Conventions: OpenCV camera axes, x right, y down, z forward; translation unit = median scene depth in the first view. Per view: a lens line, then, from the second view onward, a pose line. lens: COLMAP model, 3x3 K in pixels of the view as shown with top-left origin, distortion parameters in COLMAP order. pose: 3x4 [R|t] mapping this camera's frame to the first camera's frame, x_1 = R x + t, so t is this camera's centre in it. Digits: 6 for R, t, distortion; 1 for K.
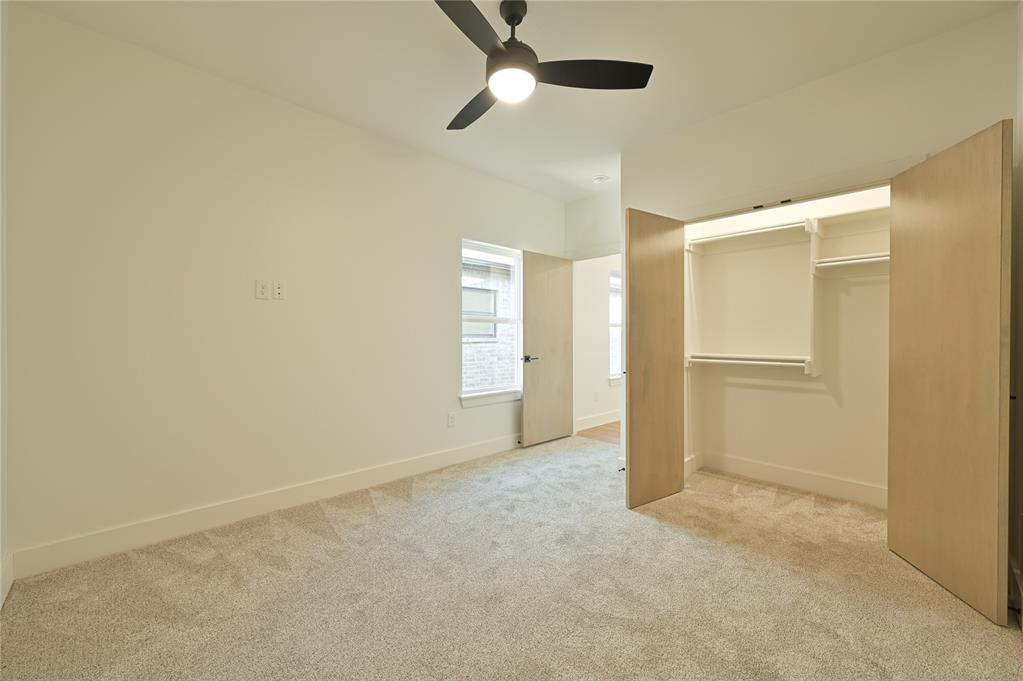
lens RADIAL K [[401.9, 0, 514.4], [0, 401.9, 339.3], [0, 0, 1]] dist [0.002358, 0.000370]
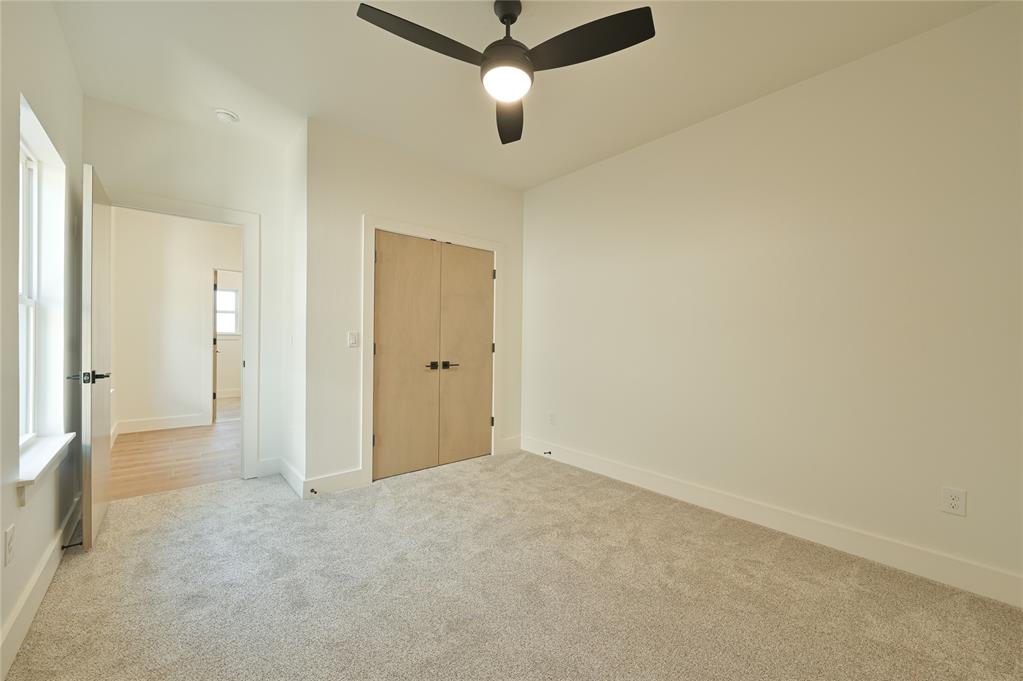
lens RADIAL K [[401.9, 0, 514.4], [0, 401.9, 343.5], [0, 0, 1]] dist [0.002358, 0.000370]
pose [[0.045537, -0.006450, 0.998942, -0.562892], [-0.012200, 0.999901, 0.007013, -0.005823], [-0.998888, -0.012506, 0.045454, 0.523787]]
